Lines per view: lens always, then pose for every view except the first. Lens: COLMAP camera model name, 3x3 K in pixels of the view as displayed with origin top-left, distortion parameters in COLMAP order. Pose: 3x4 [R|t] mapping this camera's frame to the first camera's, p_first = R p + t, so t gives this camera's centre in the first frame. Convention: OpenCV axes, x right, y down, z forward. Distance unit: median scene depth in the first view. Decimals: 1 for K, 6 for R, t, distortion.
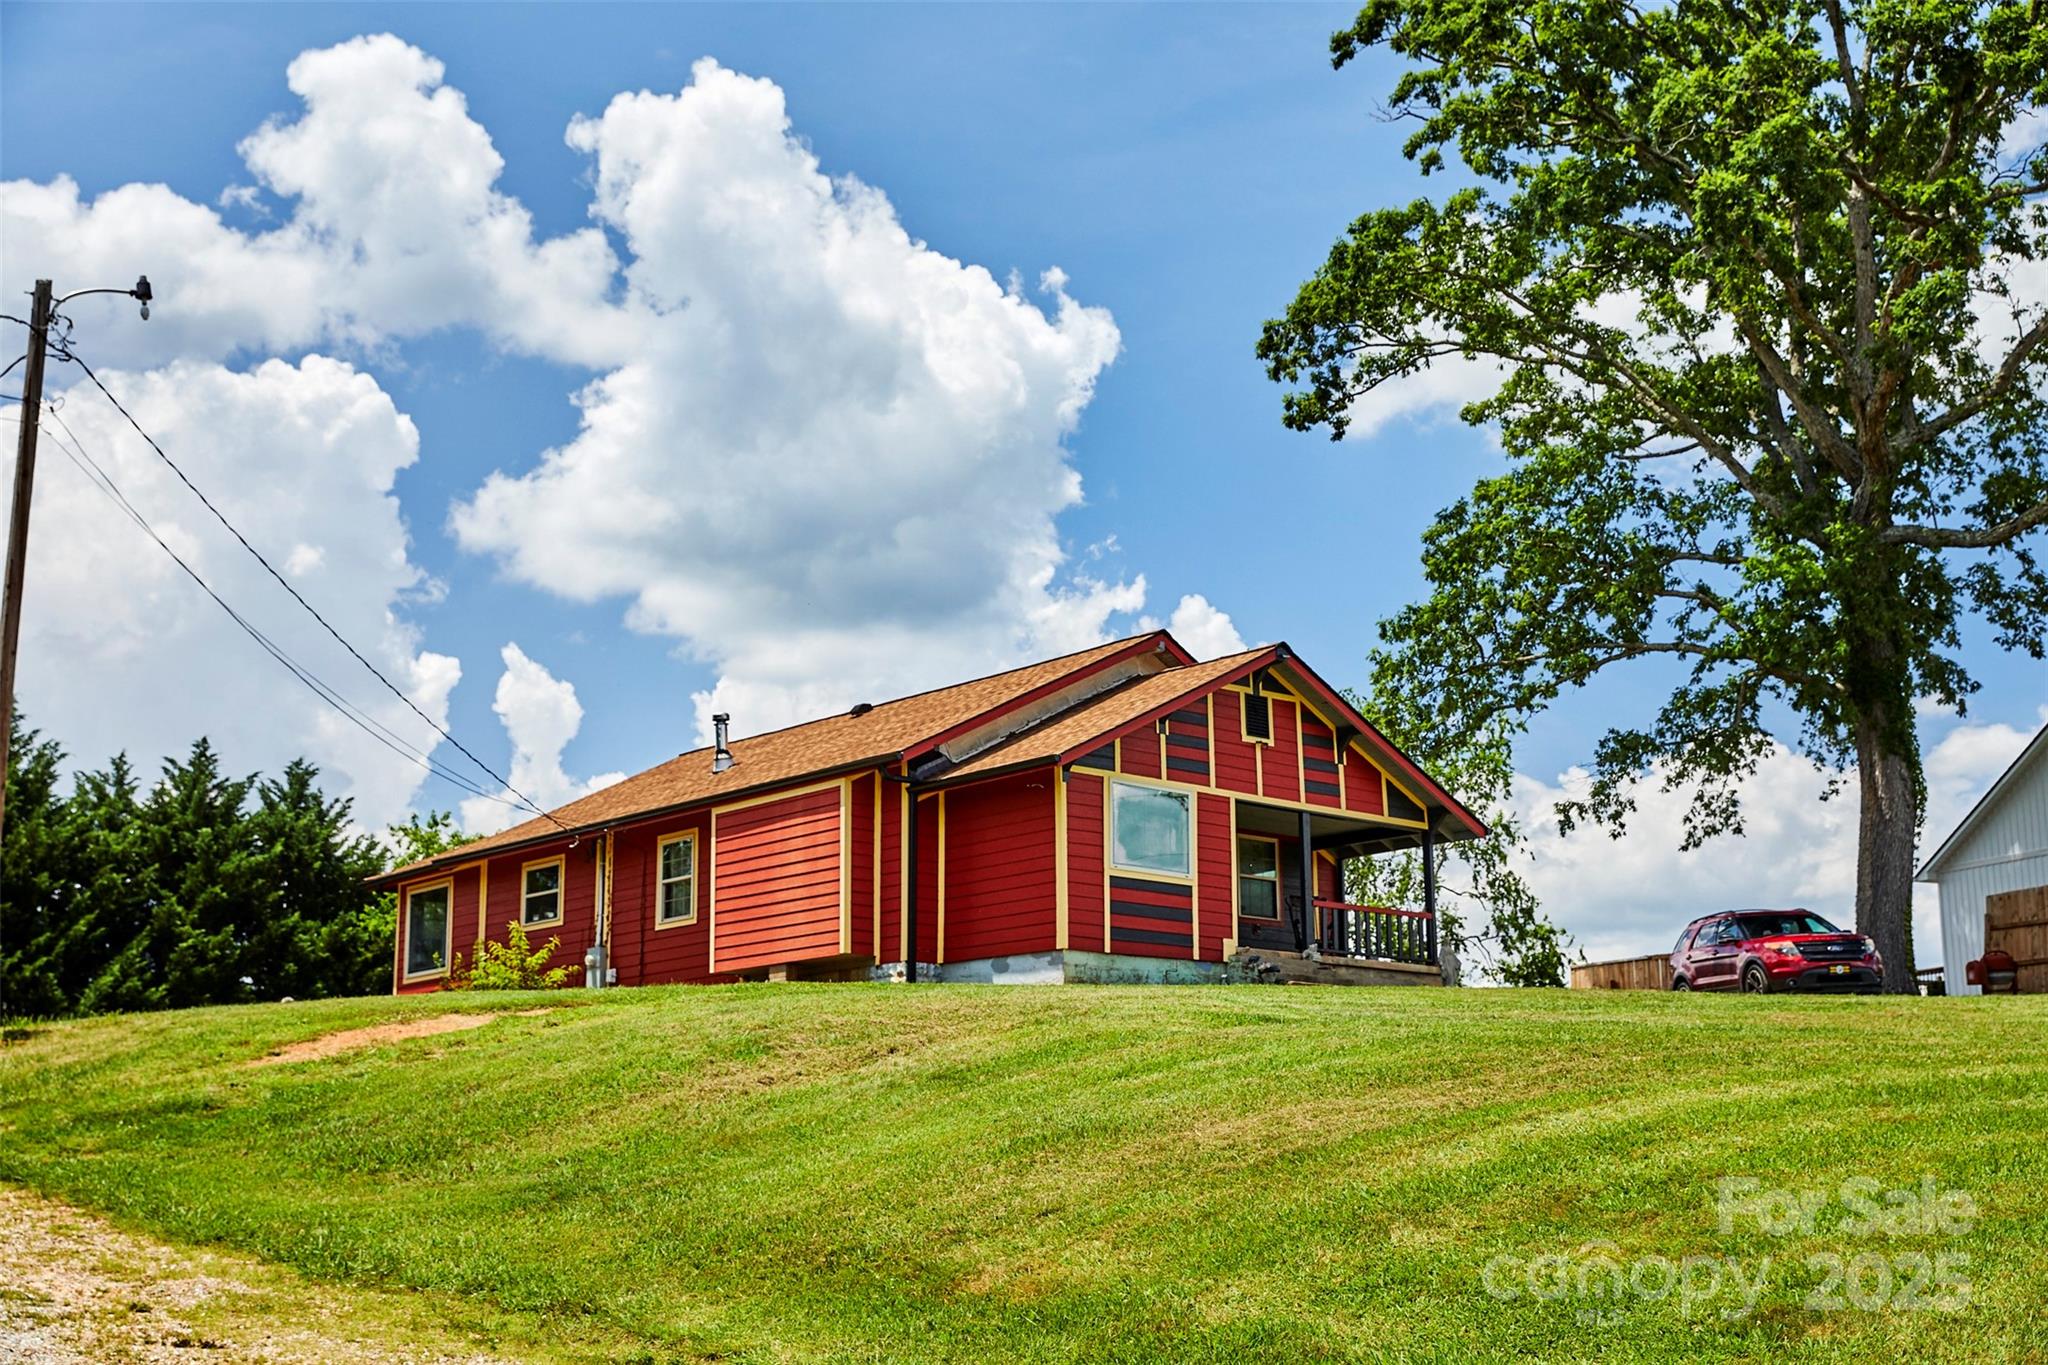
lens RADIAL K [[2715.6, 0, 1030.9], [0, 2715.6, 682.9], [0, 0, 1]] dist [-0.026219, -0.026980]
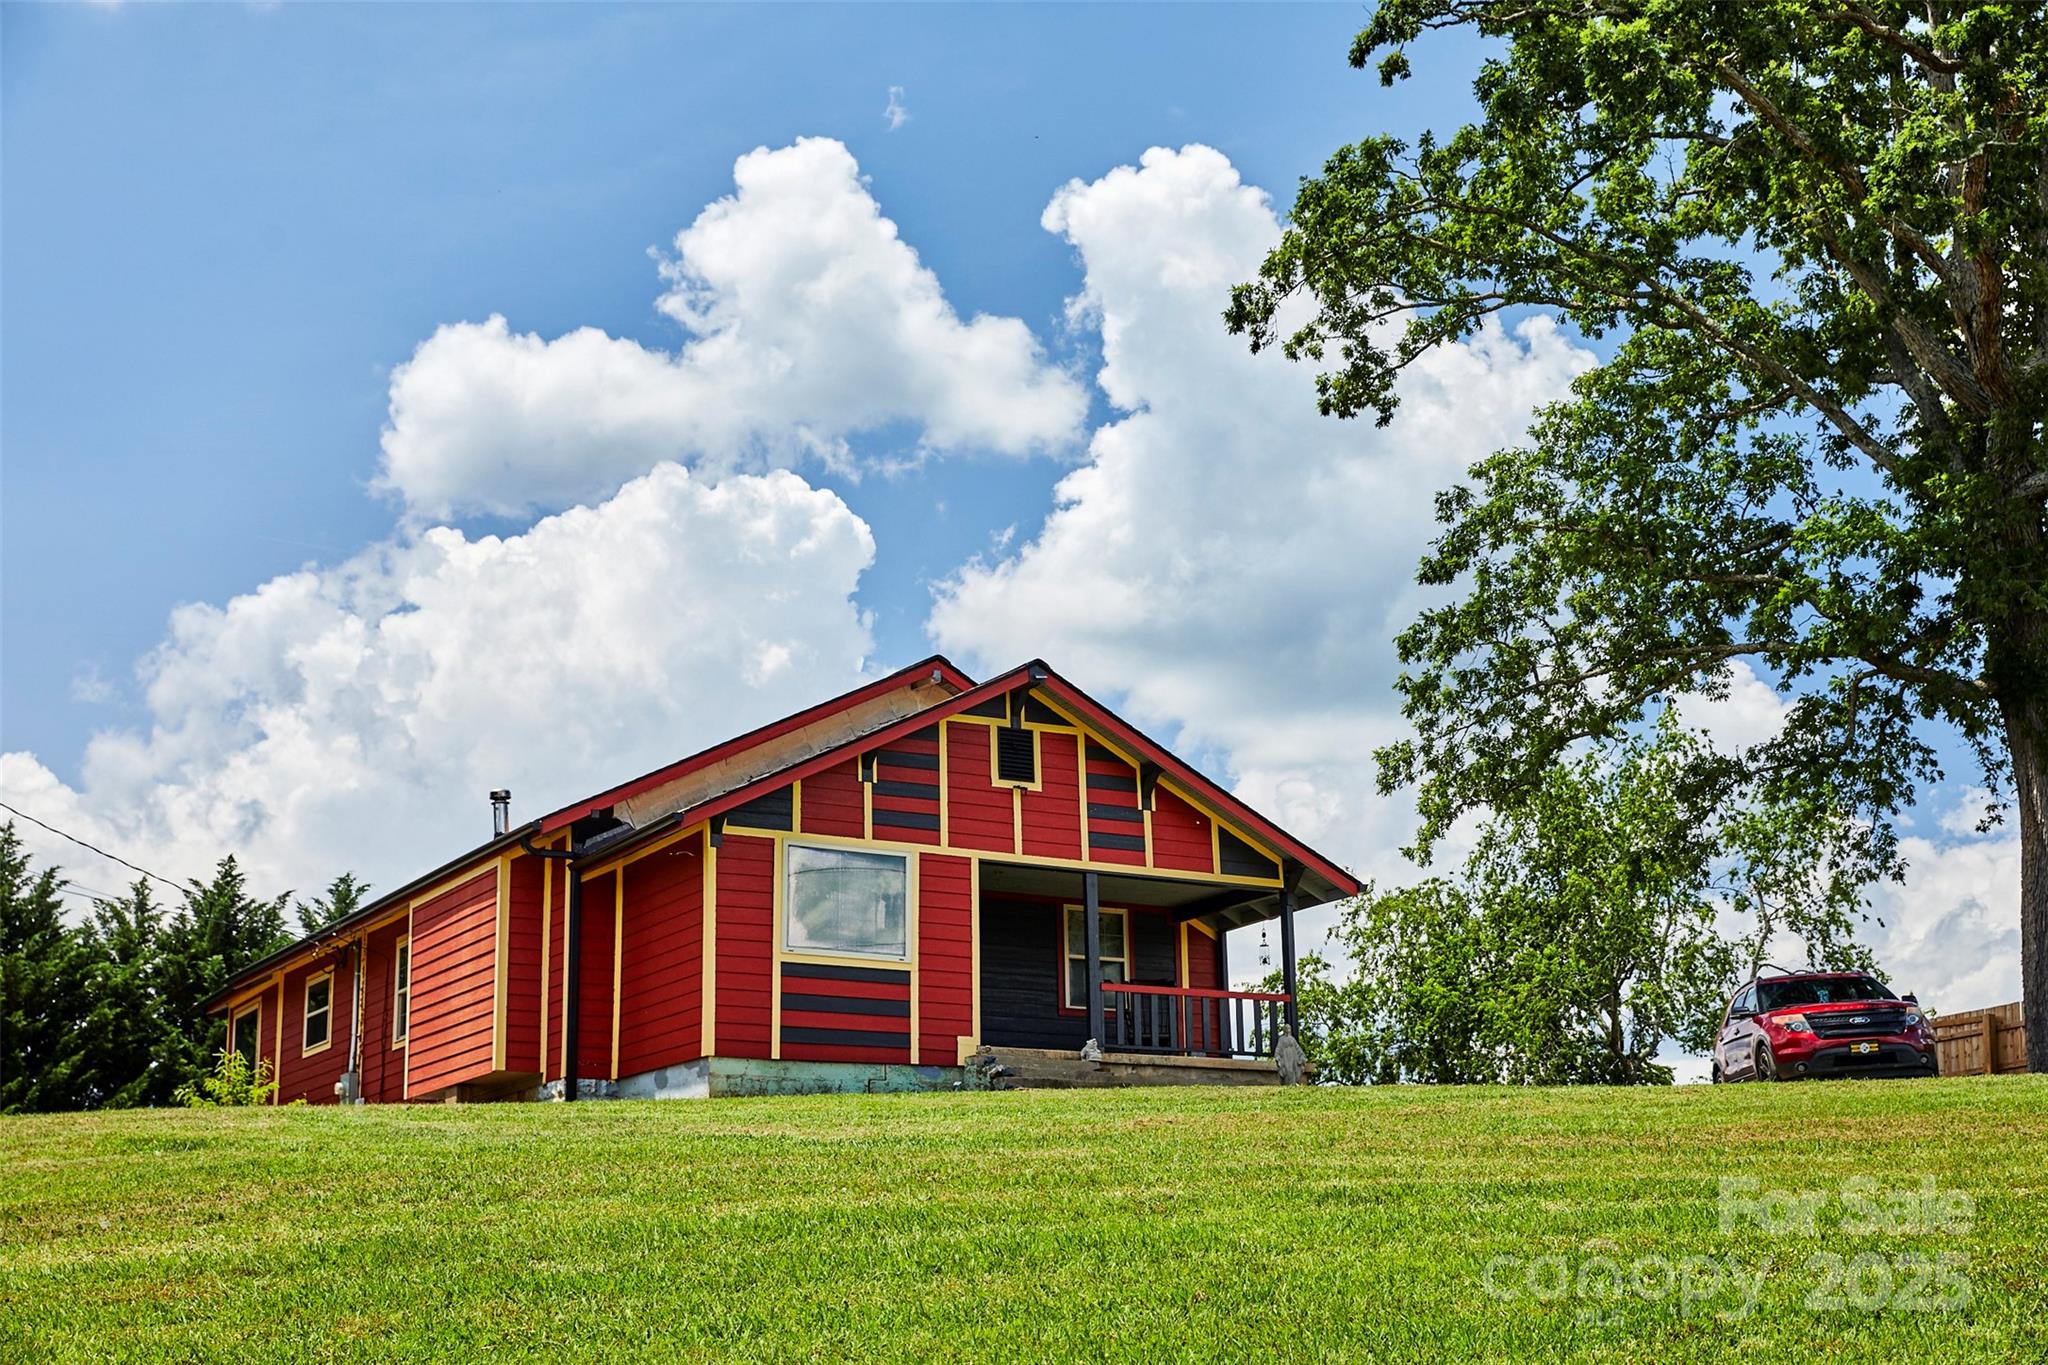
lens RADIAL K [[2922.4, 0, 1022.9], [0, 2922.4, 687.6], [0, 0, 1]] dist [-0.025183, 0.020963]
pose [[0.978536, -0.060071, -0.197128, 0.213199], [0.053849, 0.997872, -0.036776, 0.020324], [0.198917, 0.025371, 0.979688, 0.134326]]
